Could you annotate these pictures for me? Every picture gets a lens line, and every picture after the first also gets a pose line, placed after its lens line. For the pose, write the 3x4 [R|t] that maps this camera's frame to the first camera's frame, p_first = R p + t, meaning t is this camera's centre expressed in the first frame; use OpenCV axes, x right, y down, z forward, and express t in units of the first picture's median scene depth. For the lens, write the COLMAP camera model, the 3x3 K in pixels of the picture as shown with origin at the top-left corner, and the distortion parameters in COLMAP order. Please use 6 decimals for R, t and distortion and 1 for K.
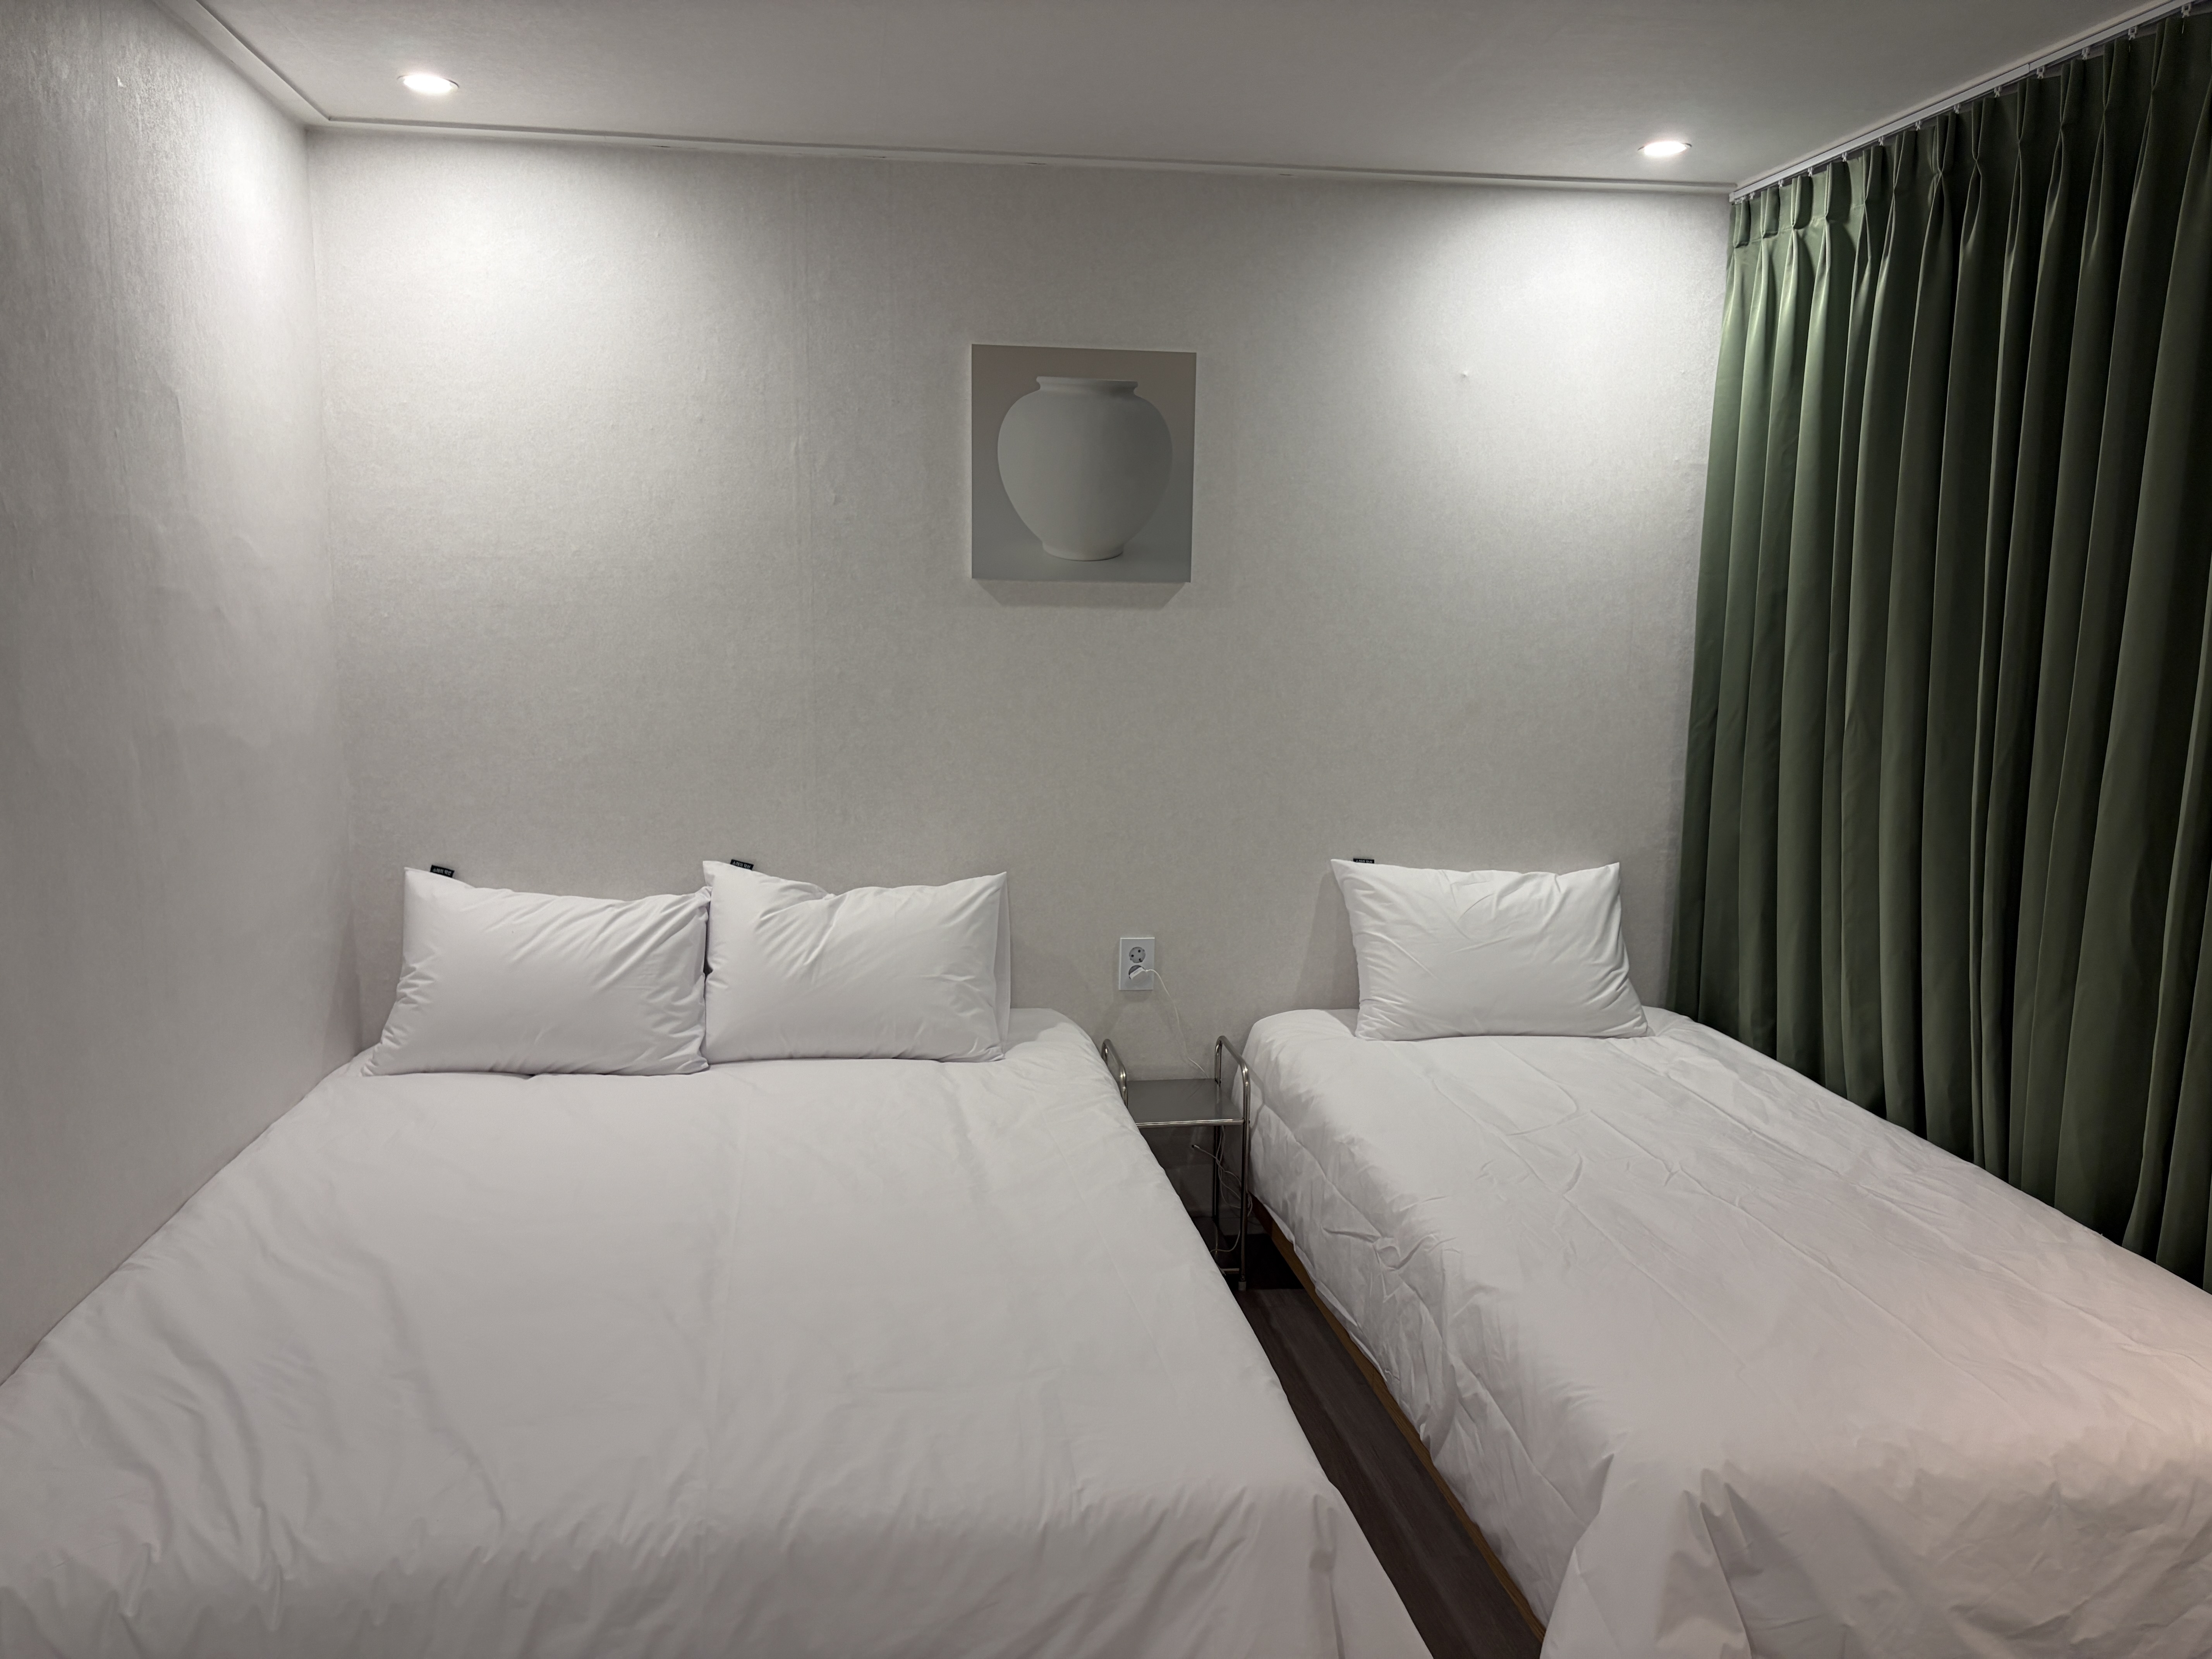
lens RADIAL K [[1561.2, 0, 1106.0], [0, 1561.2, 829.5], [0, 0, 1]] dist [0.052342, -0.136038]
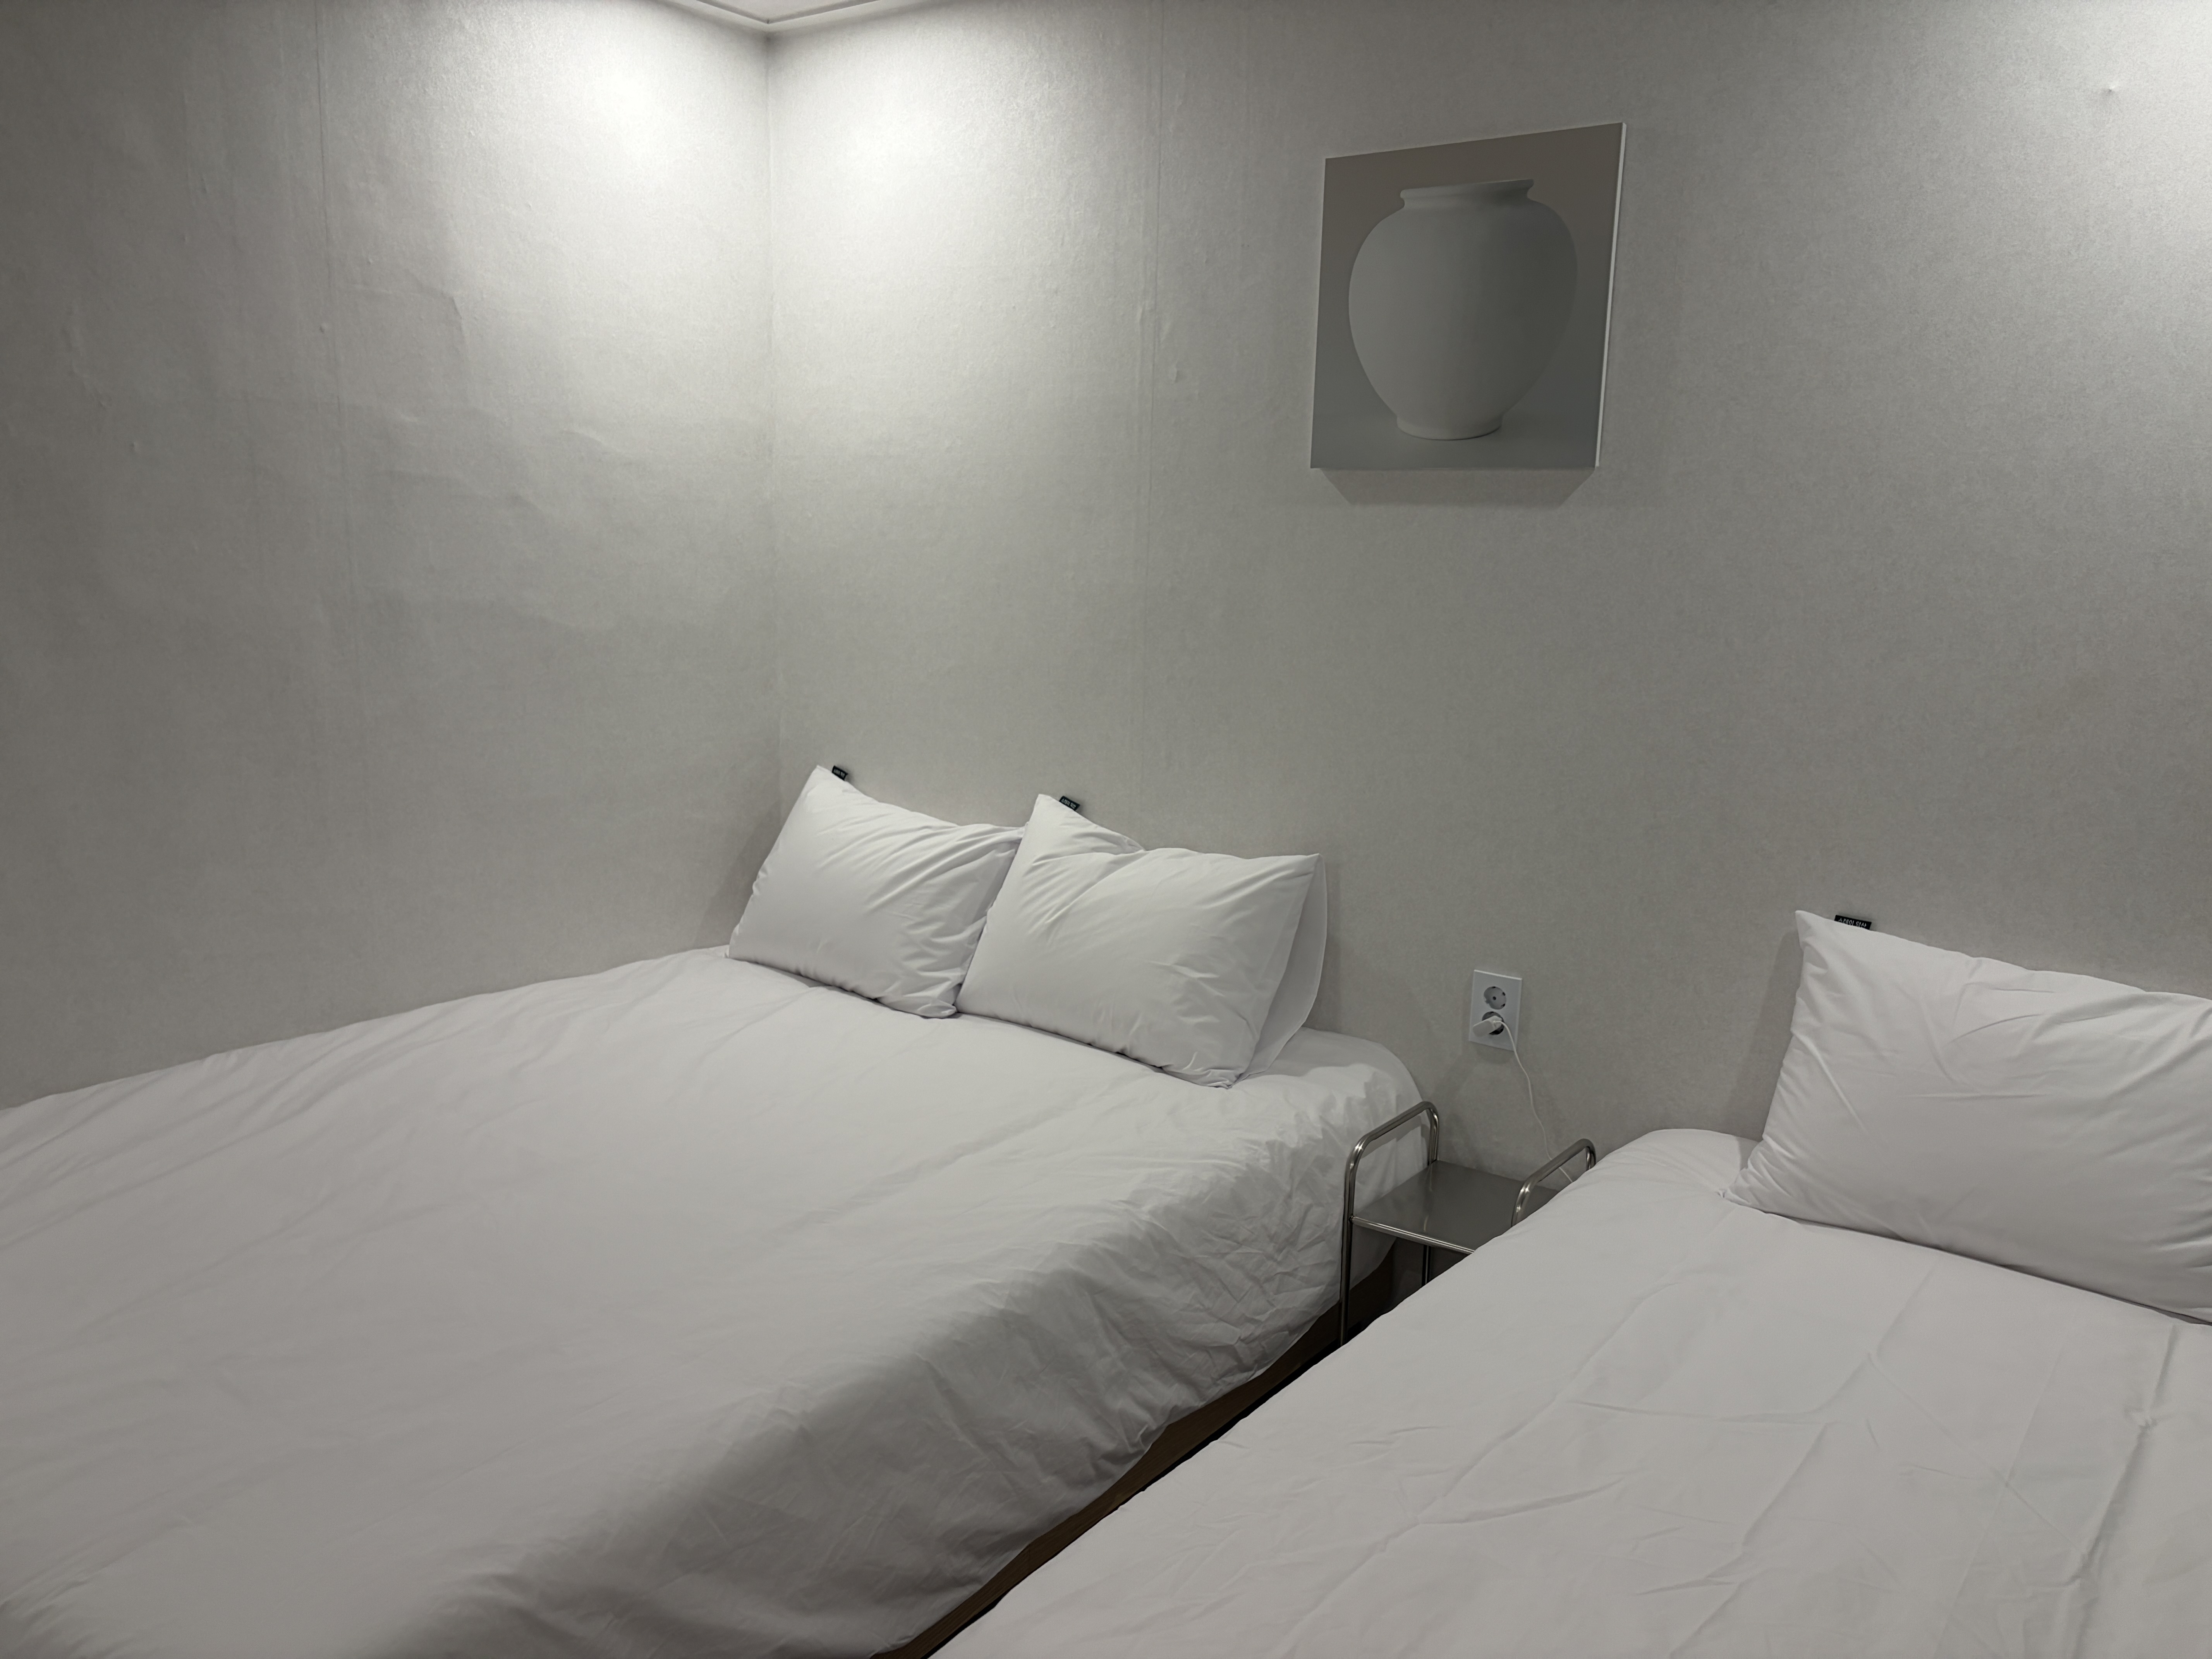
lens RADIAL K [[1624.7, 0, 1106.0], [0, 1624.7, 829.5], [0, 0, 1]] dist [0.002852, -0.032459]
pose [[0.720953, 0.130026, -0.680676, 0.411461], [-0.116424, 0.991005, 0.065992, -0.025529], [0.683134, 0.031670, 0.729606, 0.355570]]
